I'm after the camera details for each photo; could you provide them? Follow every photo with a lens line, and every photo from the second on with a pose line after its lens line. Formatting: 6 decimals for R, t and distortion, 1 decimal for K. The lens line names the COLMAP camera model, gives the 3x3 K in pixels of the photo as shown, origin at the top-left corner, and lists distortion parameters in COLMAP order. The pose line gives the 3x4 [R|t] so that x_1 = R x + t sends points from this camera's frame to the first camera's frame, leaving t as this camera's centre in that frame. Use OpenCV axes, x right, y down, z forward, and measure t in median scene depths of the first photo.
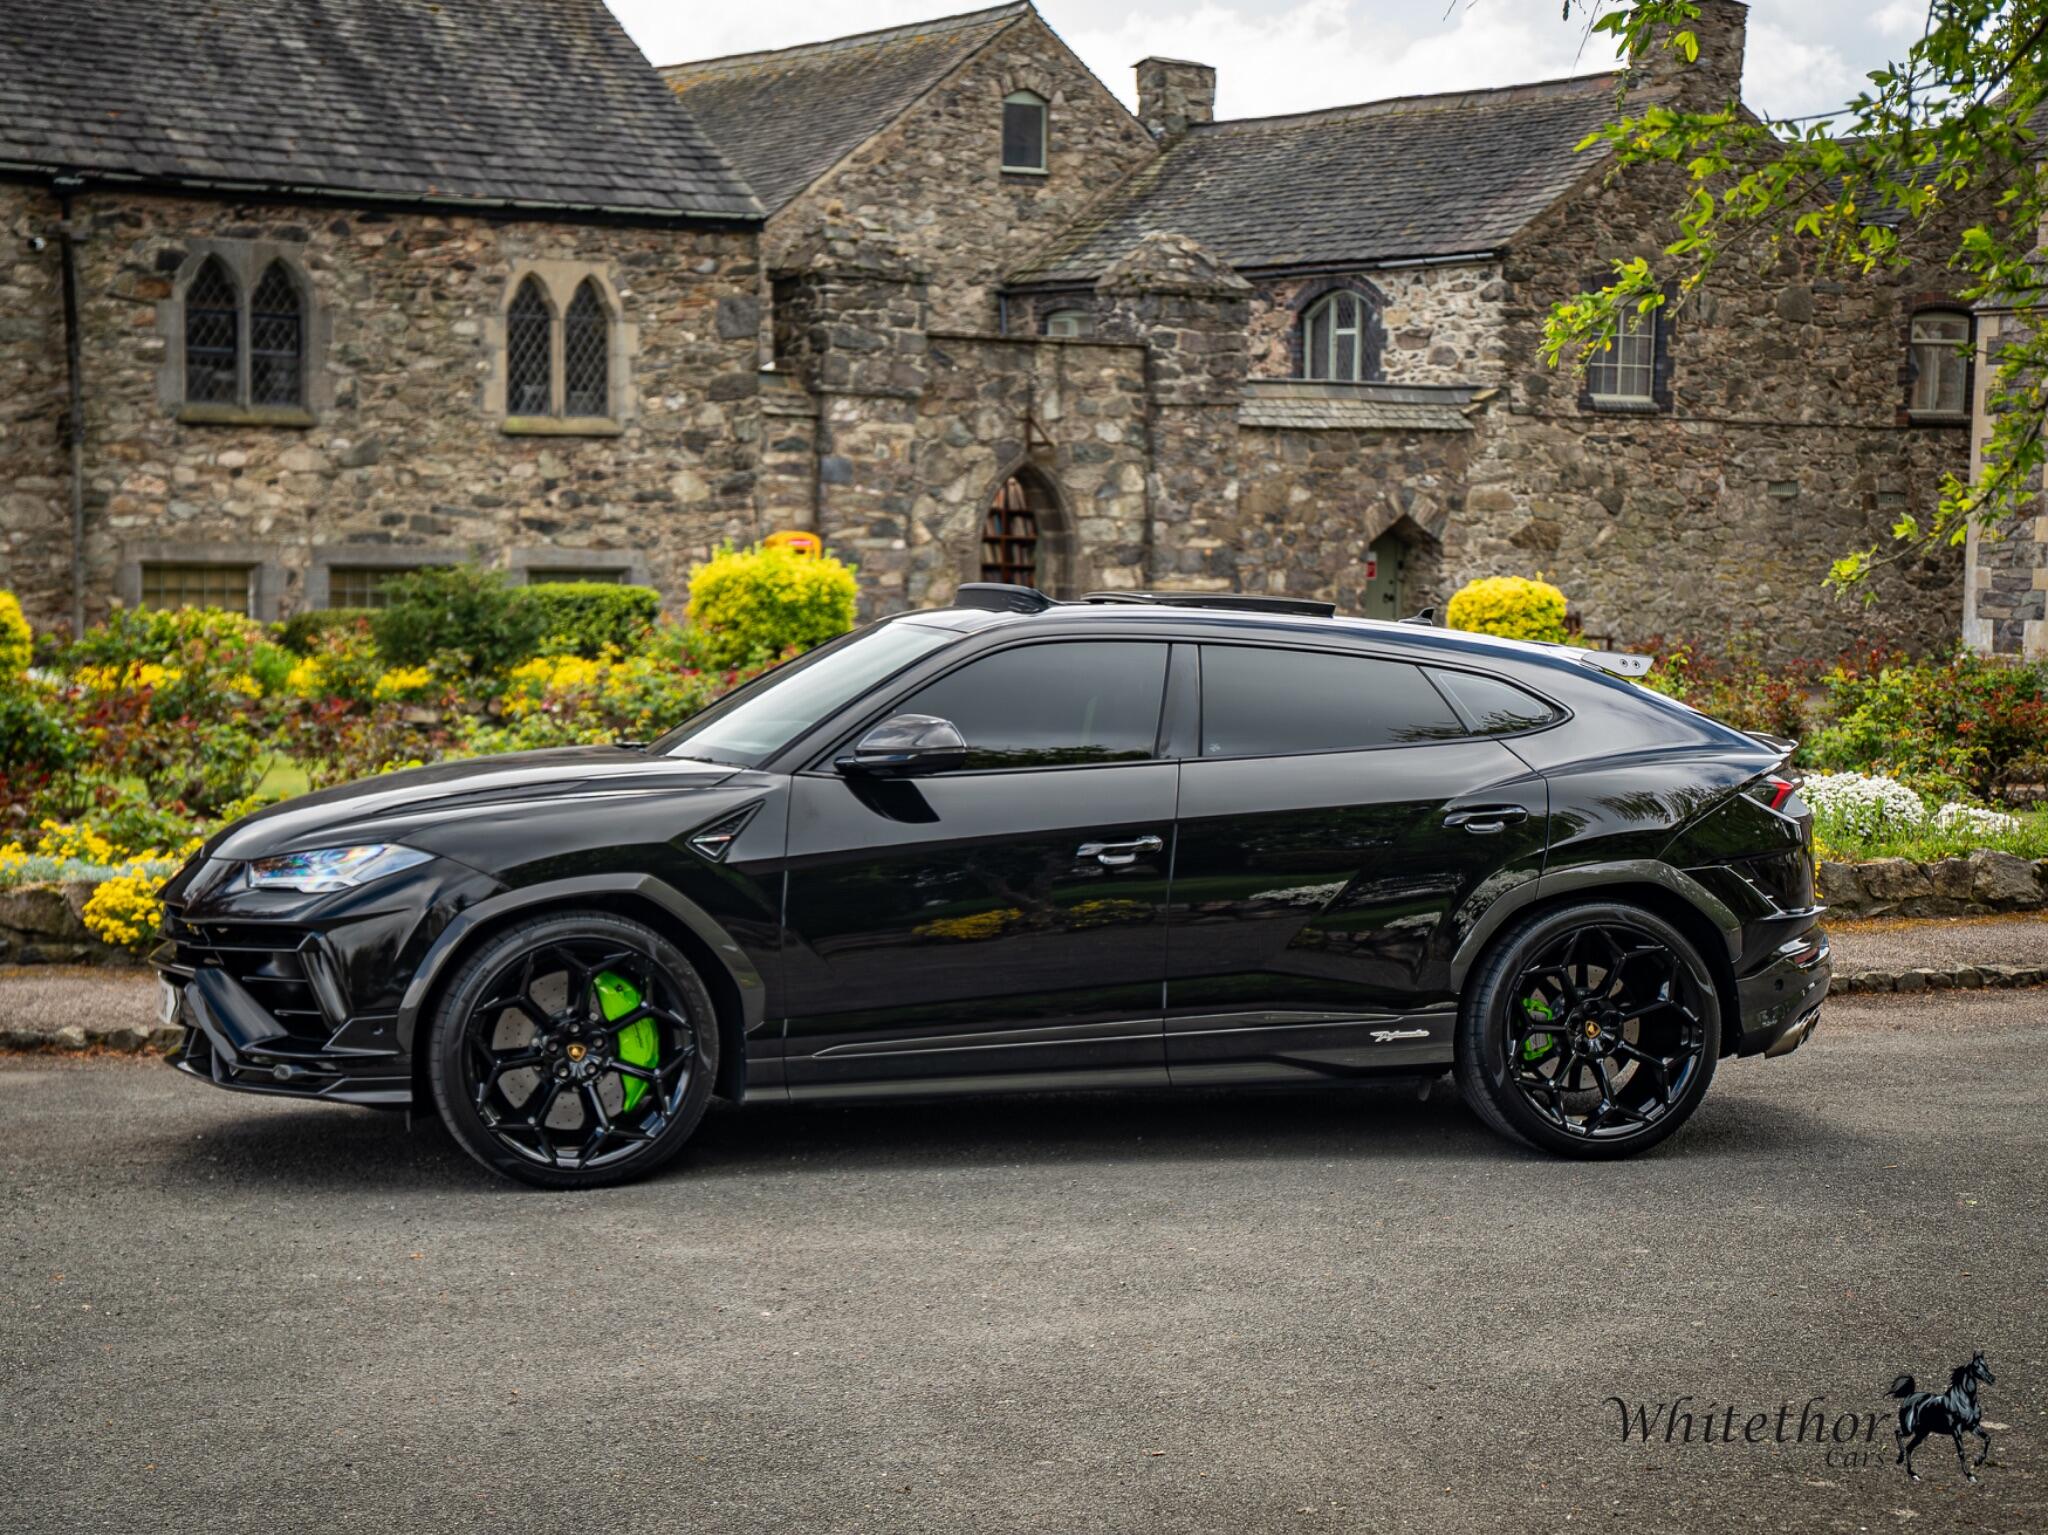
lens RADIAL K [[3765.3, 0, 1024.0], [0, 3765.3, 767.5], [0, 0, 1]] dist [0.265377, 0.006562]
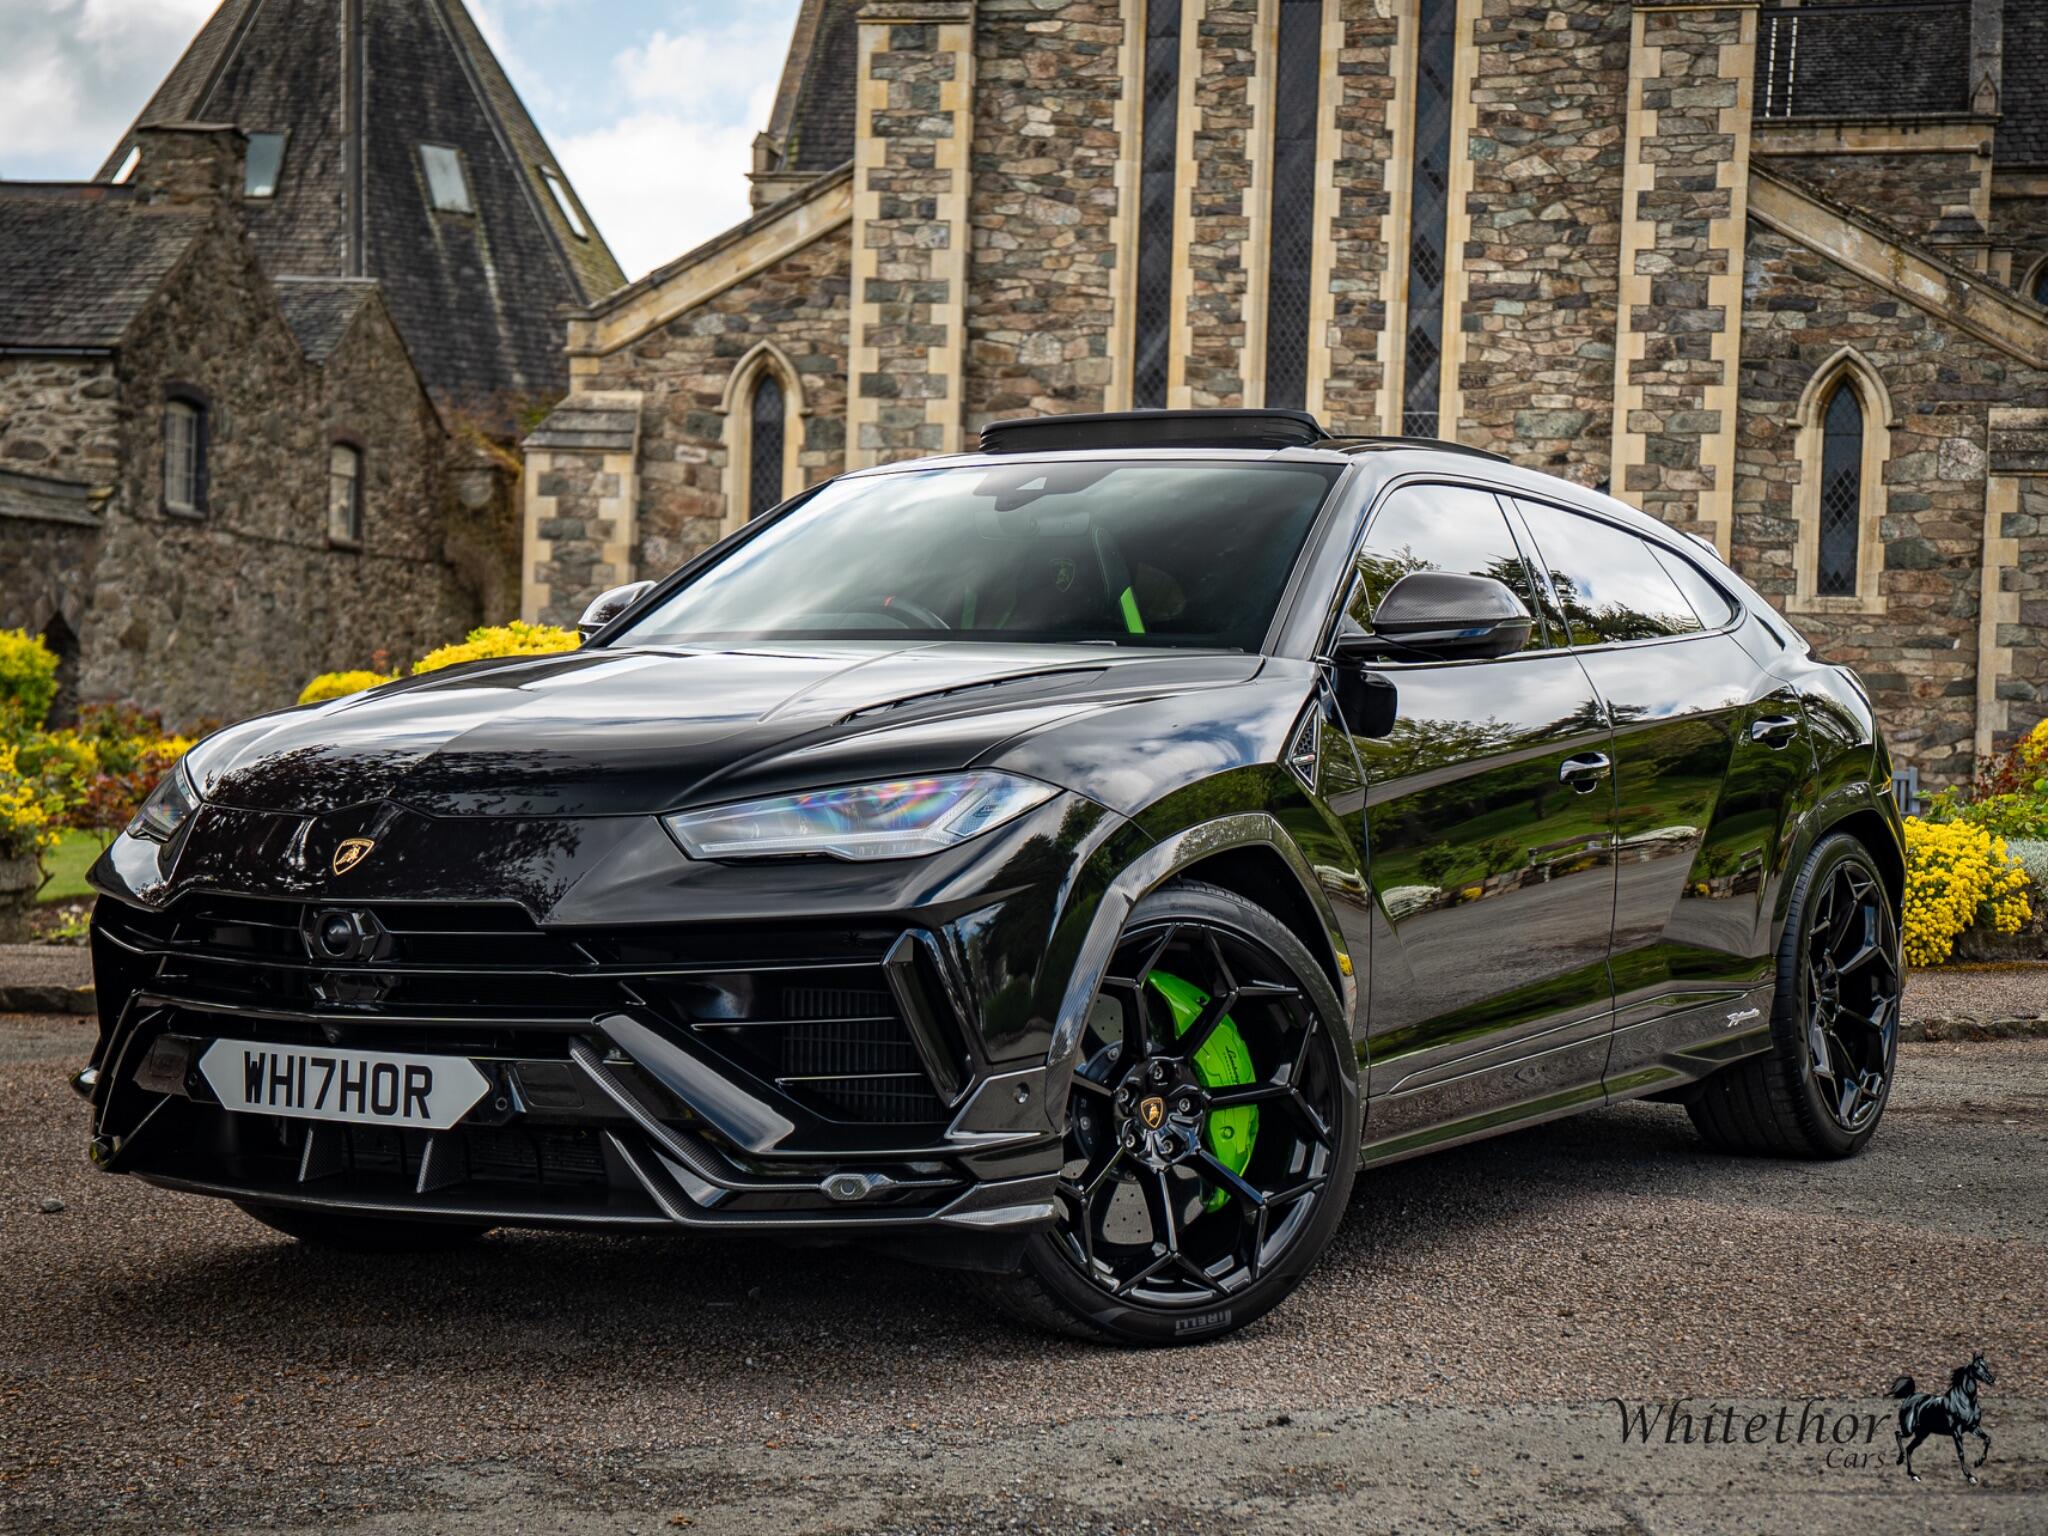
lens RADIAL K [[3455.6, 0, 1024.0], [0, 3455.6, 768.0], [0, 0, 1]] dist [0.193960, 0.374030]
pose [[0.694628, -0.003832, 0.719359, -0.364763], [0.032805, 0.999114, -0.026354, 0.005130], [-0.718621, 0.041905, 0.694139, 0.193543]]
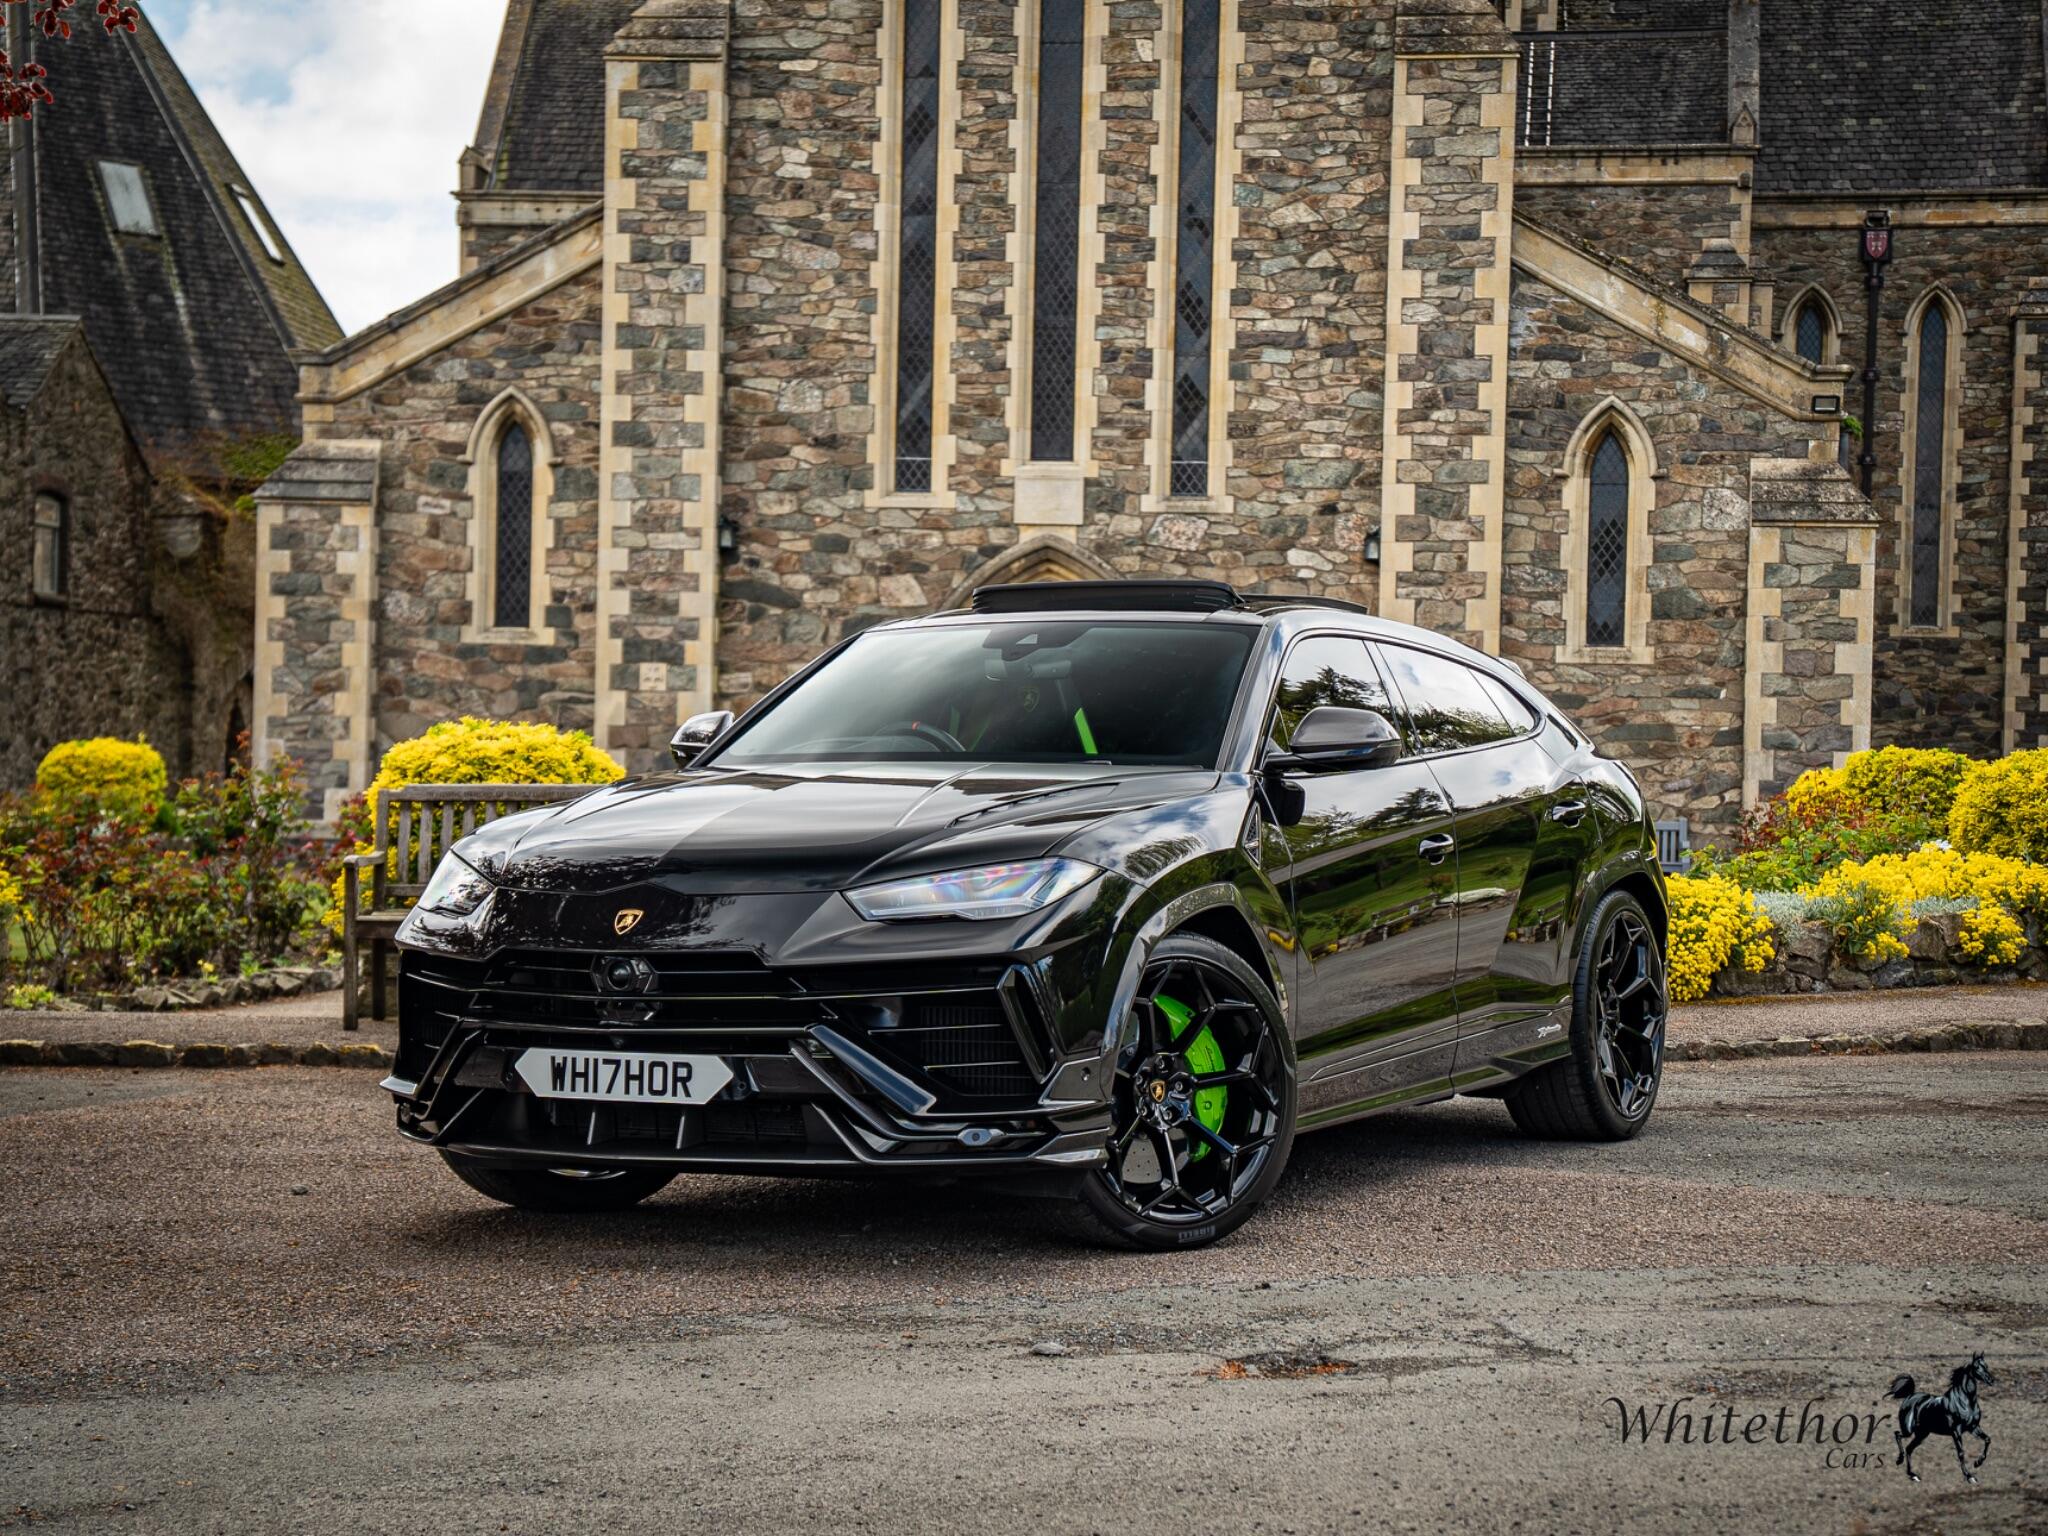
lens RADIAL K [[3840.1, 0, 1024.1], [0, 3840.1, 776.3], [0, 0, 1]] dist [0.286879, 0.350324]
pose [[0.635560, -0.003048, 0.772045, -0.432714], [0.046682, 0.998314, -0.034489, 0.004565], [-0.770638, 0.057961, 0.634631, 0.153475]]
